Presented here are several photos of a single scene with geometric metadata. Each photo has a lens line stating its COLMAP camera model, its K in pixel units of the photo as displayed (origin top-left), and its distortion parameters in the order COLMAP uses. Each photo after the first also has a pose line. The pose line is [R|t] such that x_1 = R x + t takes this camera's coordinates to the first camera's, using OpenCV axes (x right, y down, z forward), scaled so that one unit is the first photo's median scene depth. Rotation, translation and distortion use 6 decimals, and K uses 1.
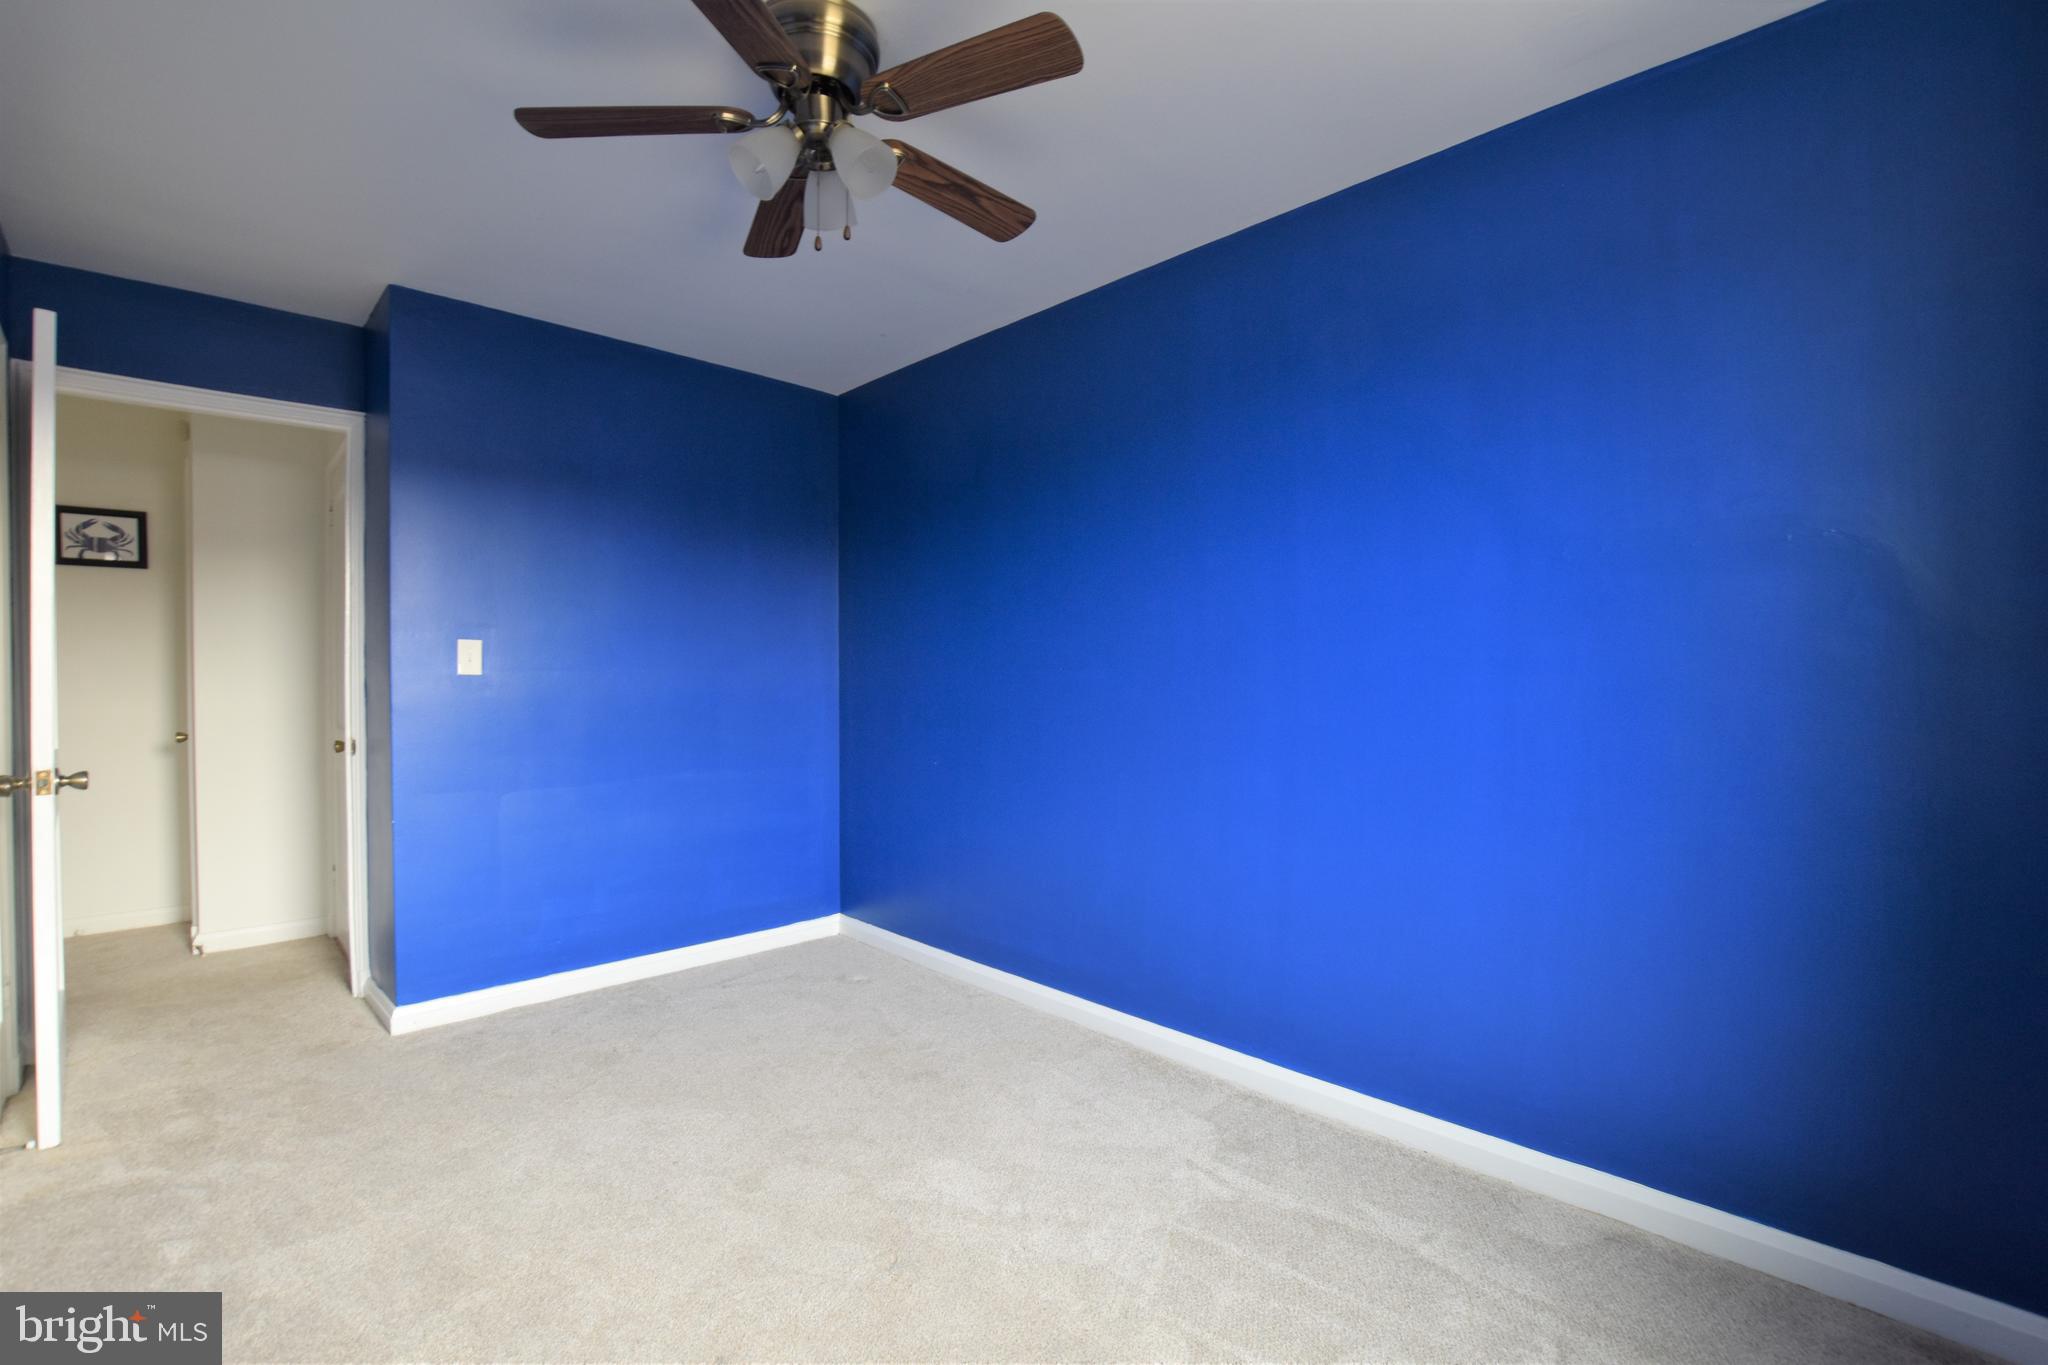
lens RADIAL K [[910.4, 0, 1024.0], [0, 910.4, 682.5], [0, 0, 1]] dist [-0.029709, 0.000594]
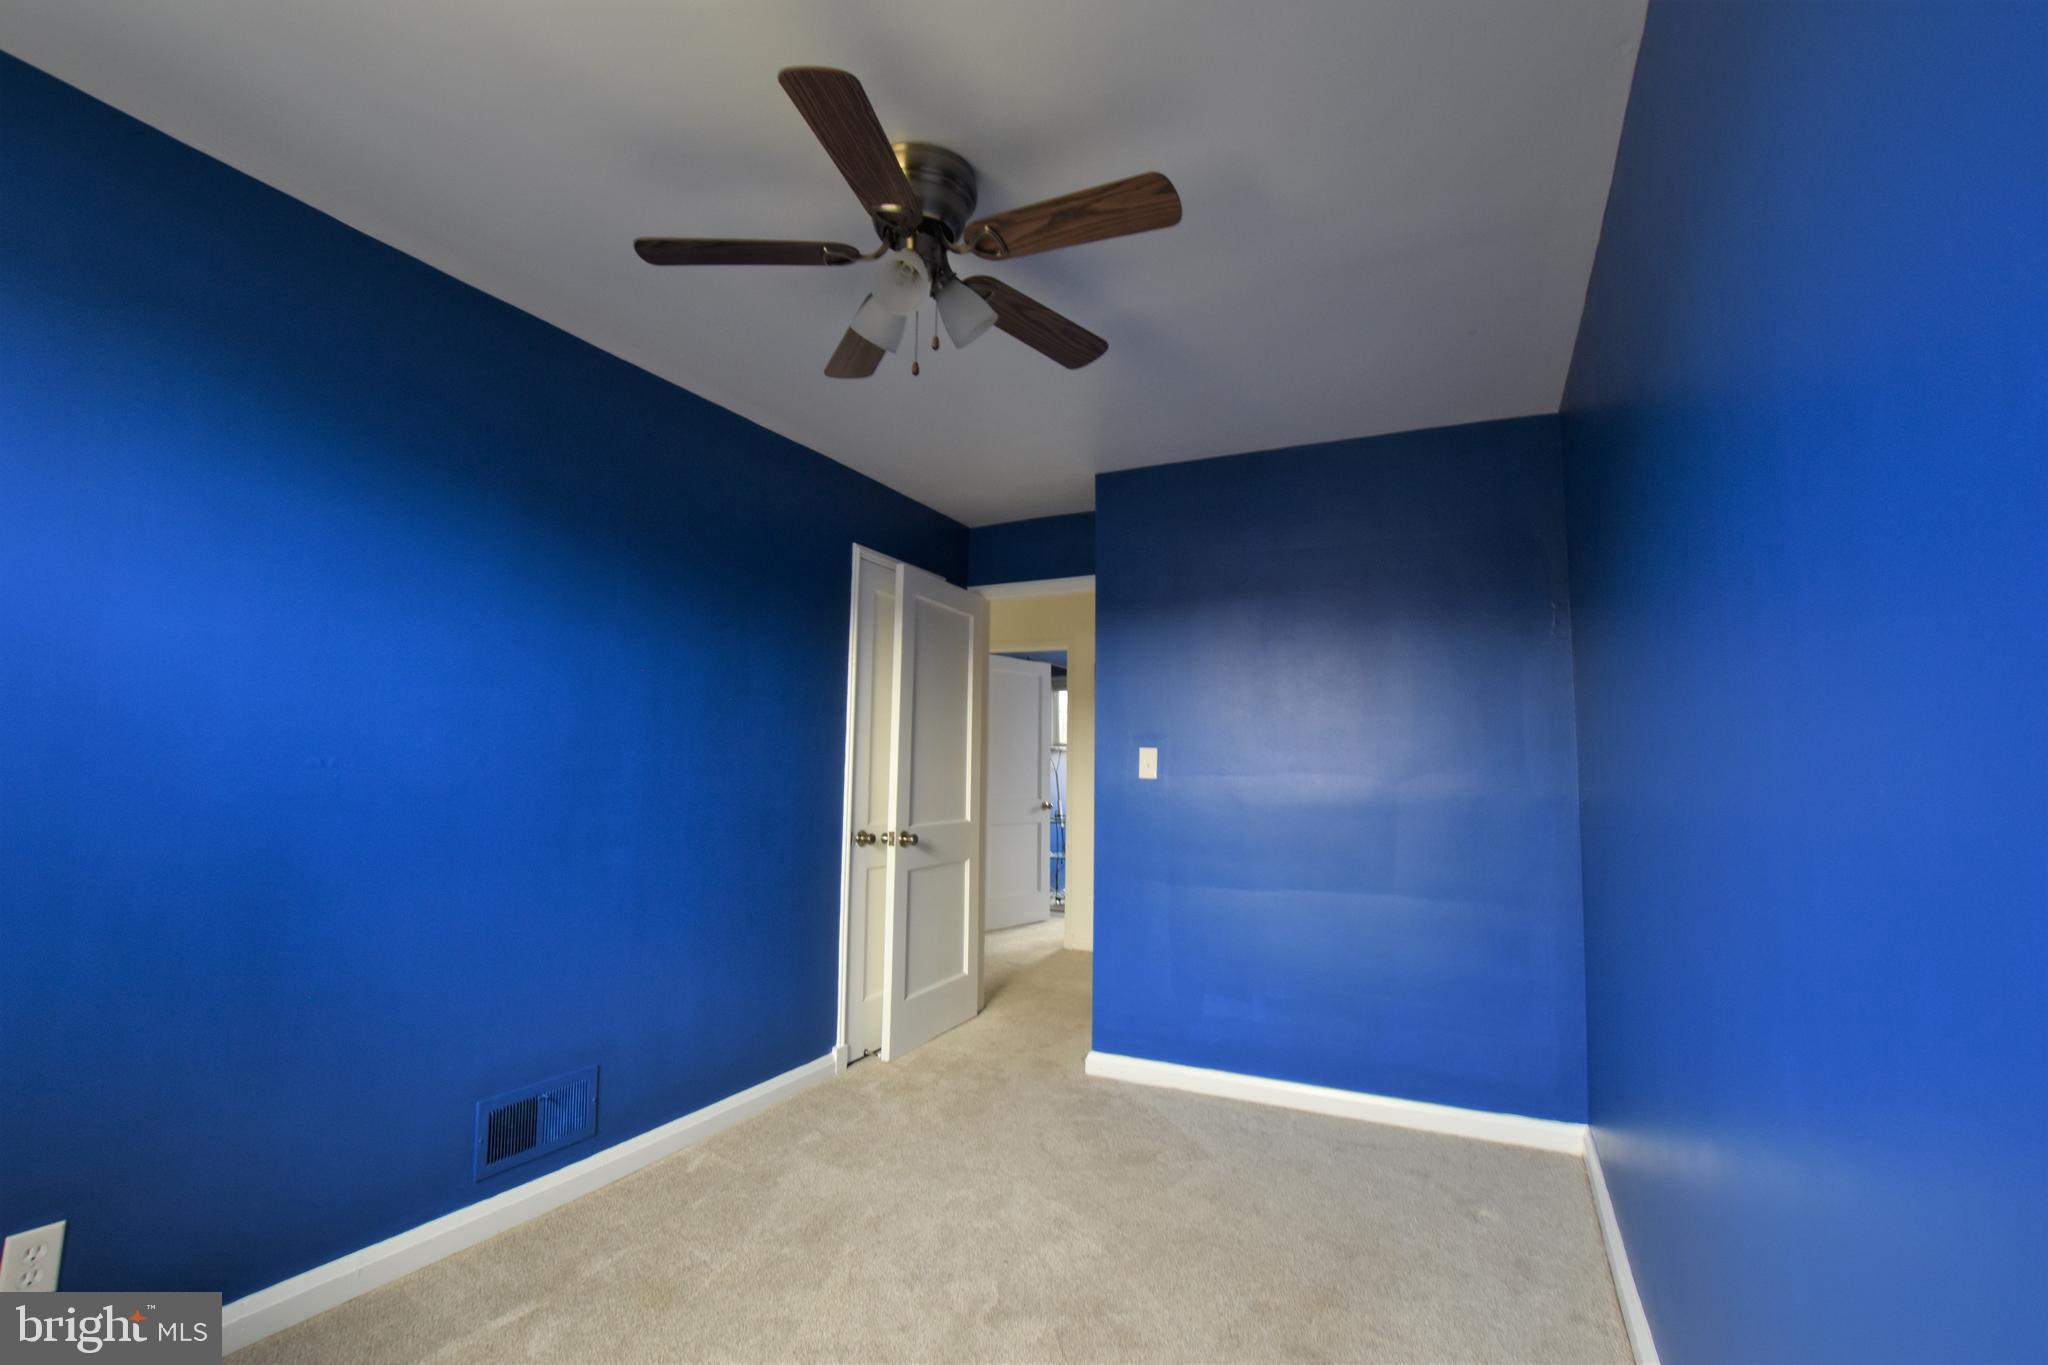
lens RADIAL K [[910.4, 0, 1024.0], [0, 910.4, 682.5], [0, 0, 1]] dist [-0.029709, 0.000594]
pose [[0.320149, -0.085193, -0.943529, 0.590178], [-0.020036, 0.995117, -0.096650, -0.019338], [0.947155, 0.049847, 0.316878, 0.614278]]
